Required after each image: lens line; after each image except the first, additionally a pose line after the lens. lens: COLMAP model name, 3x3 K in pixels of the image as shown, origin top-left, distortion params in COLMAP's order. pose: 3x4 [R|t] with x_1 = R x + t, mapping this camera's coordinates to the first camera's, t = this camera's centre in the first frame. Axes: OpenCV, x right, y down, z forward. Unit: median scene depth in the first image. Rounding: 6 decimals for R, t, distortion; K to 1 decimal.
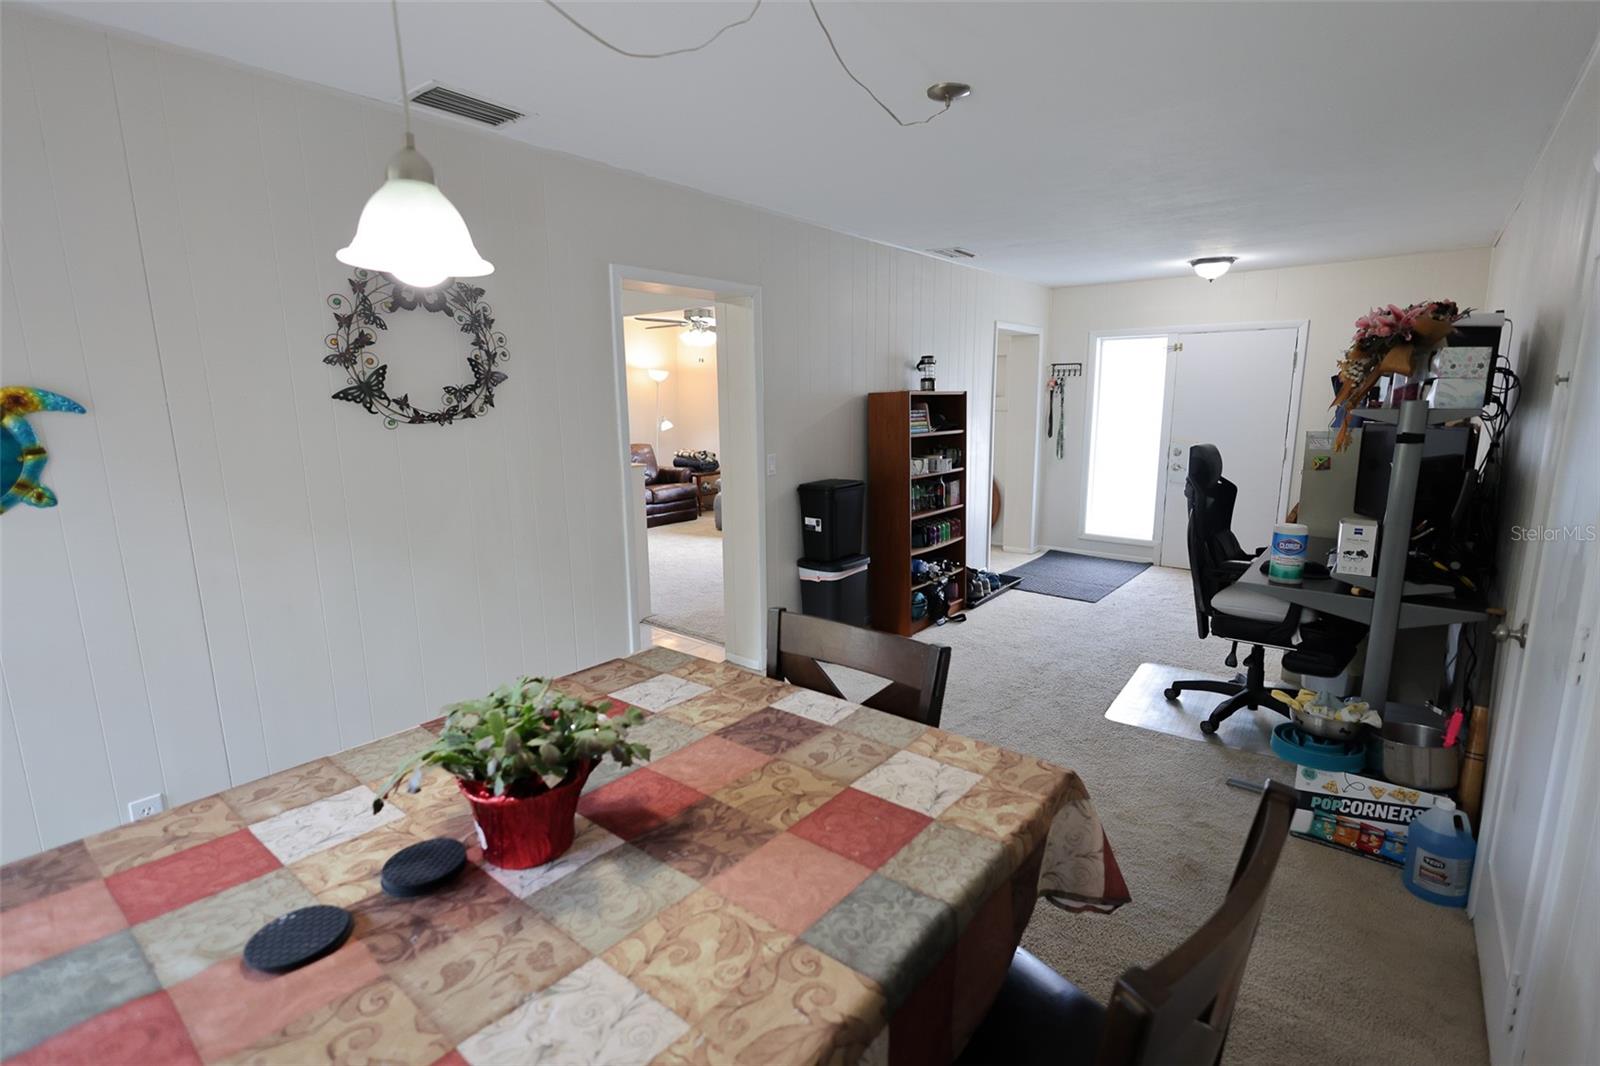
lens RADIAL K [[736.1, 0, 797.7], [0, 736.1, 533.4], [0, 0, 1]] dist [-0.003943, -0.000364]
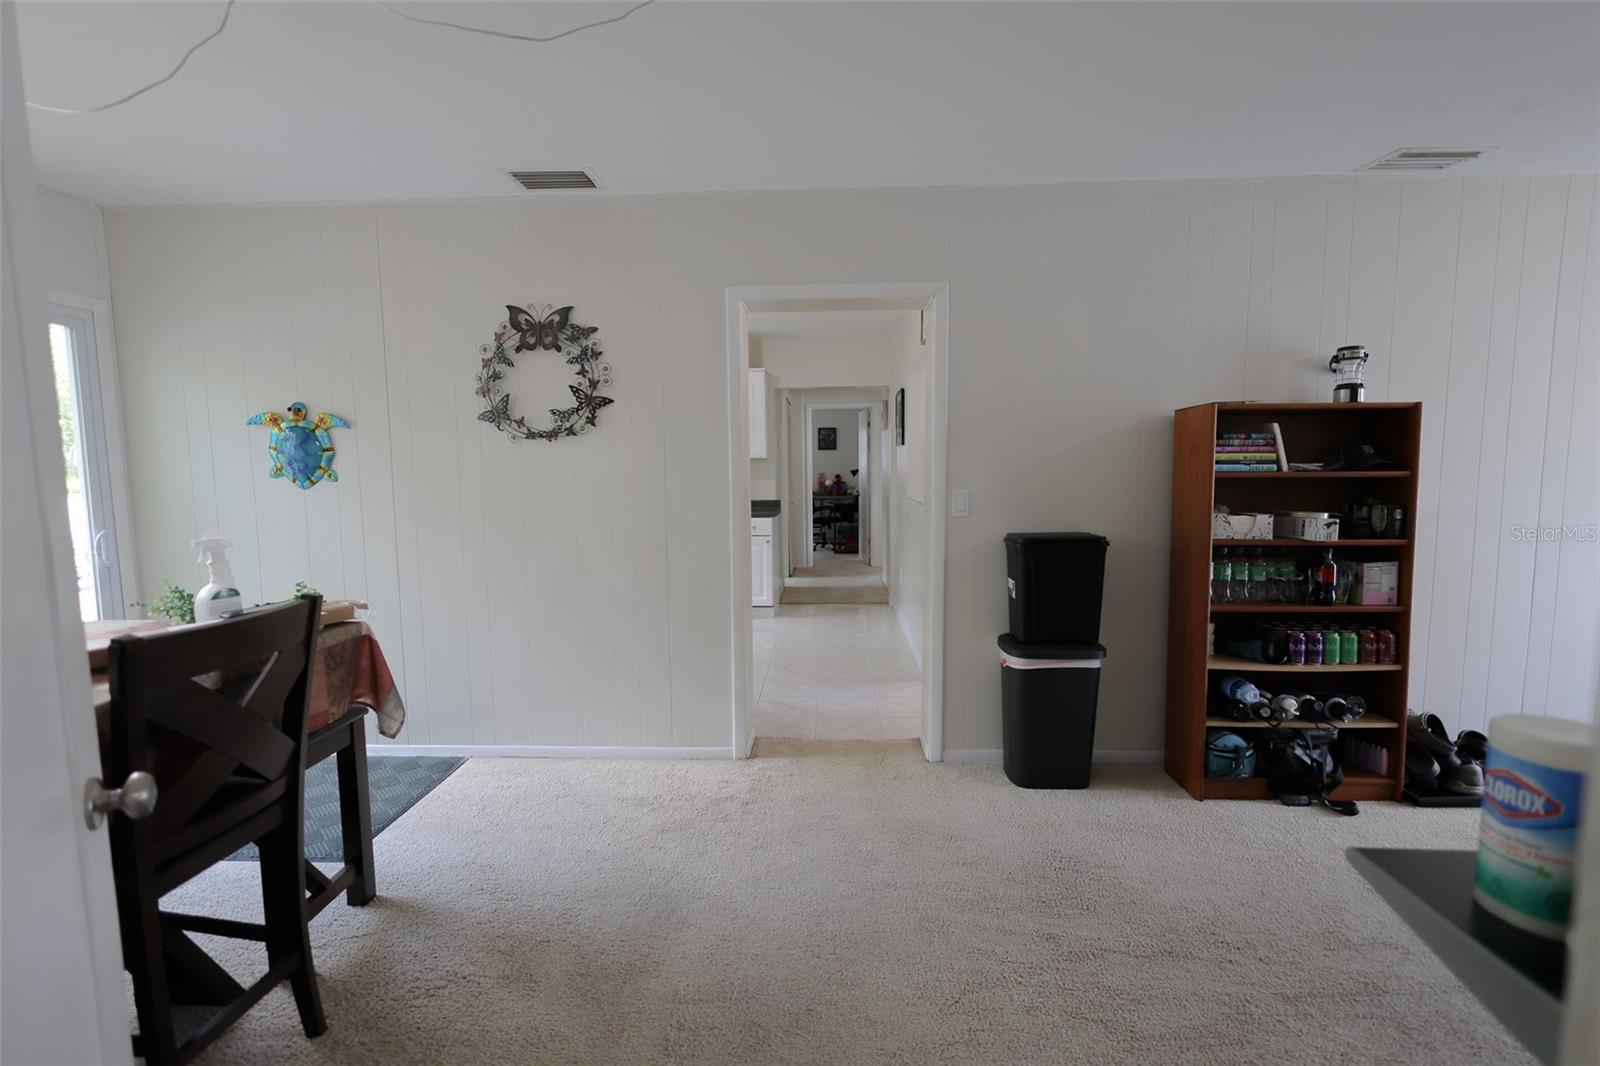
lens RADIAL K [[736.1, 0, 798.8], [0, 736.1, 532.8], [0, 0, 1]] dist [-0.003943, -0.000364]
pose [[0.598512, 0.079337, -0.797176, 0.736209], [-0.146351, 0.989167, -0.011434, -0.041714], [0.787632, 0.123511, 0.603639, 0.592831]]
